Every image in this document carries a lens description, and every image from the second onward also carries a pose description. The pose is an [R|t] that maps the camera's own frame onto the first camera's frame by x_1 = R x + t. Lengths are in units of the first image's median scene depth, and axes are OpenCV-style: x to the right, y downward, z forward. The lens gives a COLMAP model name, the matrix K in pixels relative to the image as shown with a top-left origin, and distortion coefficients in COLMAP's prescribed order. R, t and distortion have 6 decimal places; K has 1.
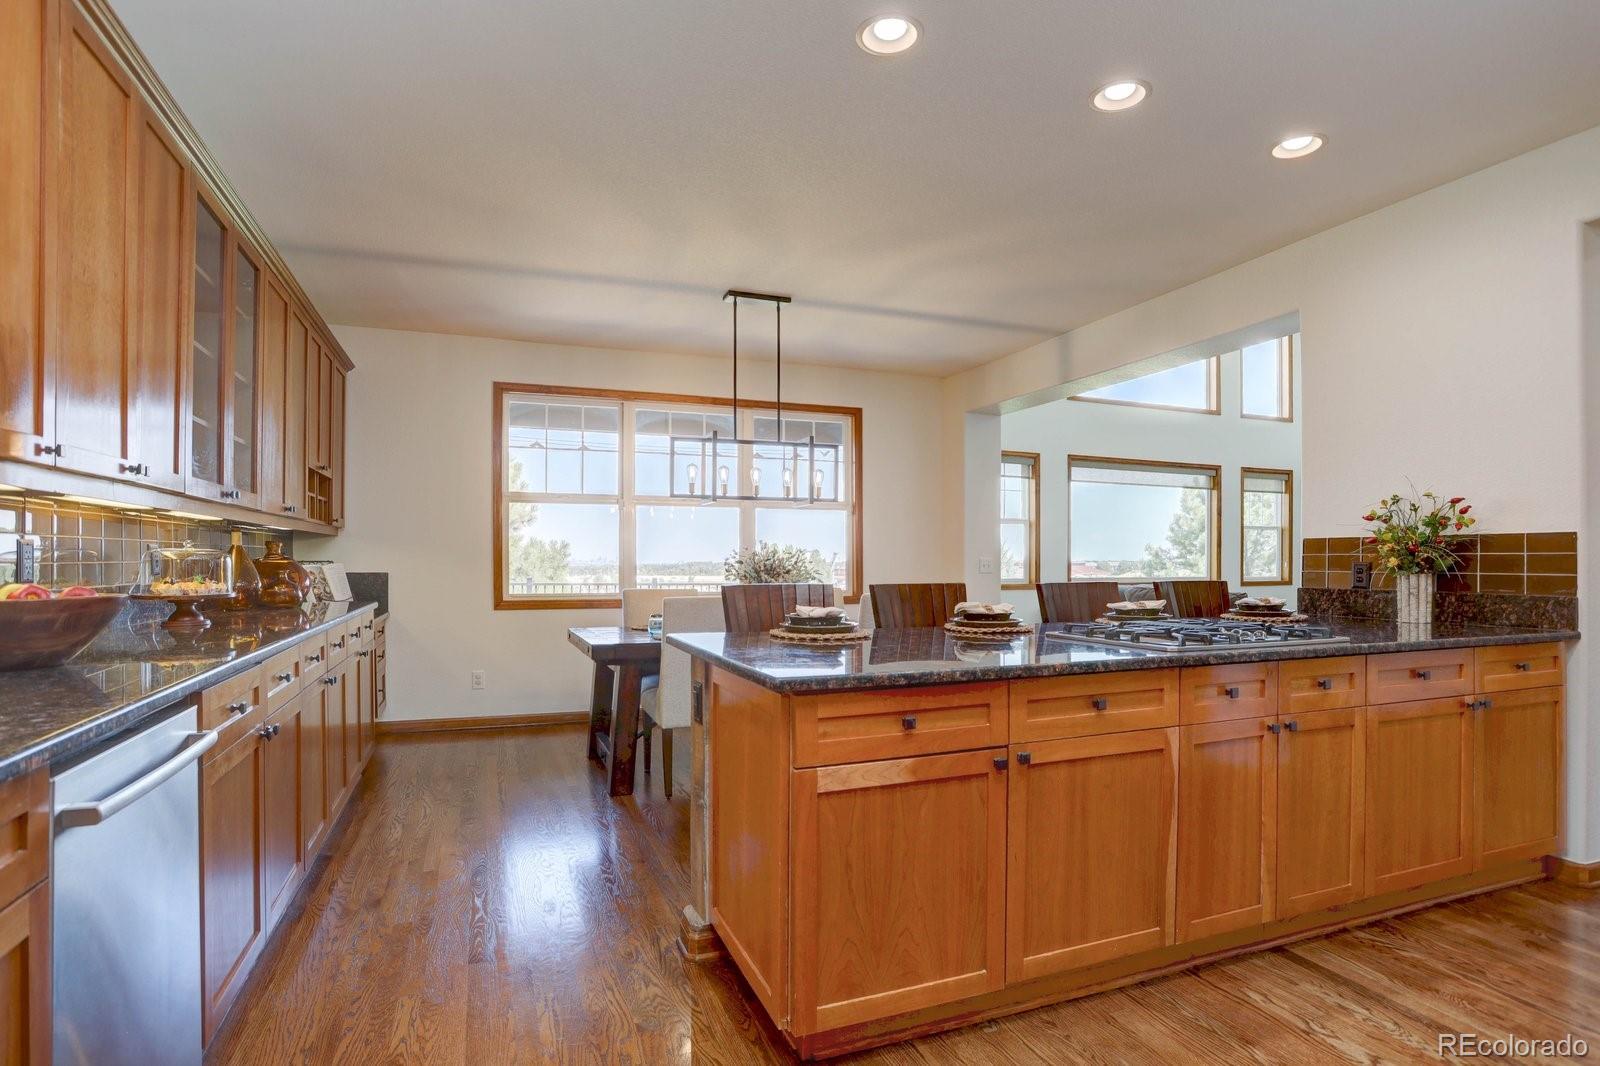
lens RADIAL K [[783.4, 0, 788.4], [0, 783.4, 560.2], [0, 0, 1]] dist [-0.040194, 0.003633]
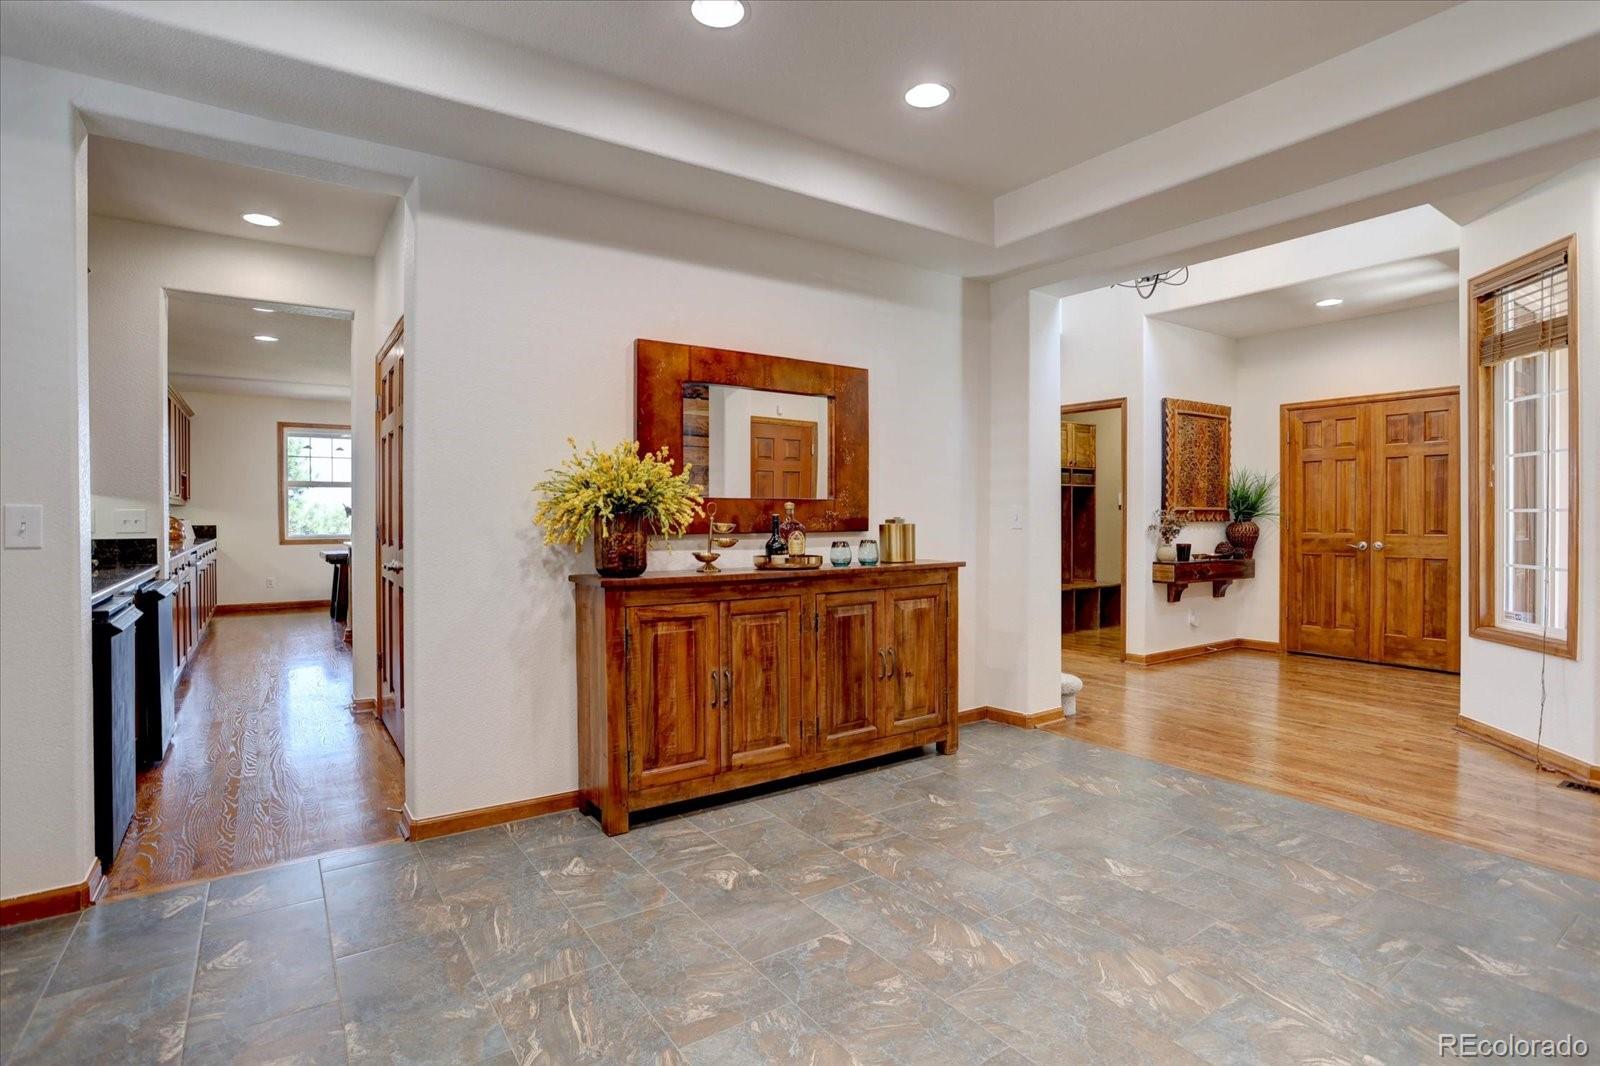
lens RADIAL K [[783.4, 0, 803.8], [0, 783.4, 518.1], [0, 0, 1]] dist [-0.040194, 0.003633]
pose [[0.971739, -0.009145, 0.235879, 0.432715], [0.008936, 0.999958, 0.001954, 0.007996], [-0.235887, 0.000209, 0.971781, -1.151377]]
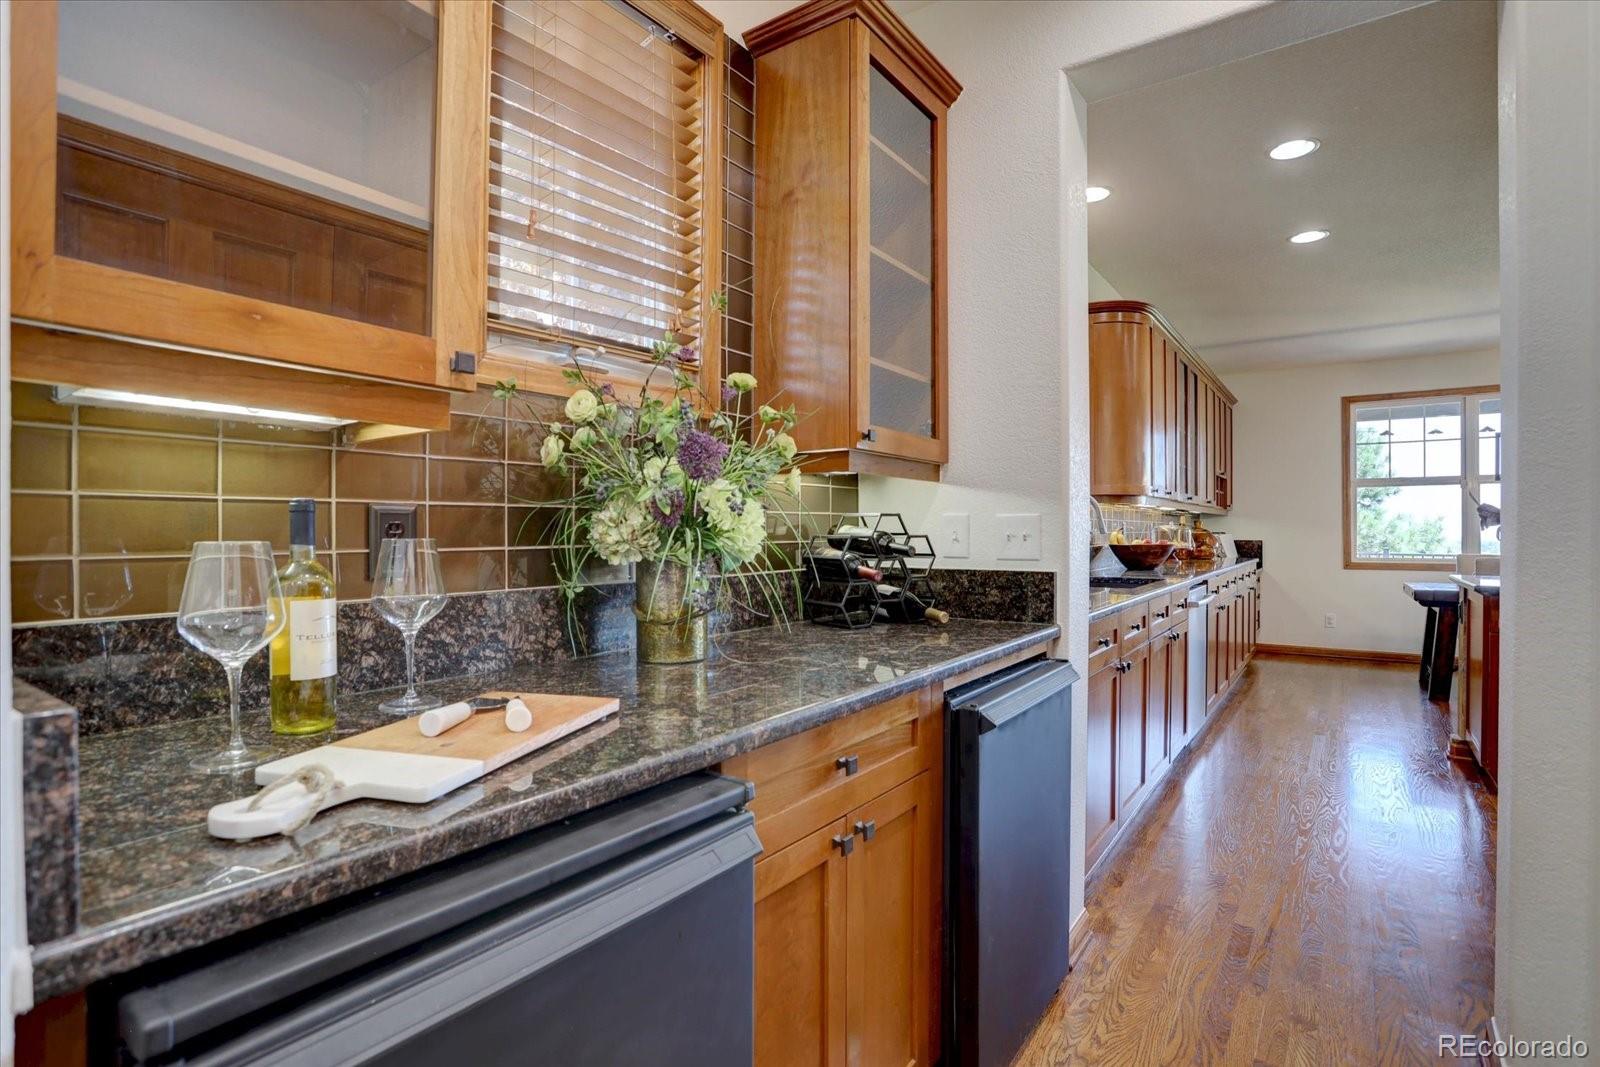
lens RADIAL K [[783.4, 0, 805.0], [0, 783.4, 534.4], [0, 0, 1]] dist [-0.040194, 0.003633]
pose [[0.552664, 0.001106, -0.833403, 0.220727], [-0.000960, 0.999999, 0.000690, 0.004400], [0.833404, 0.000419, 0.552665, -0.522682]]
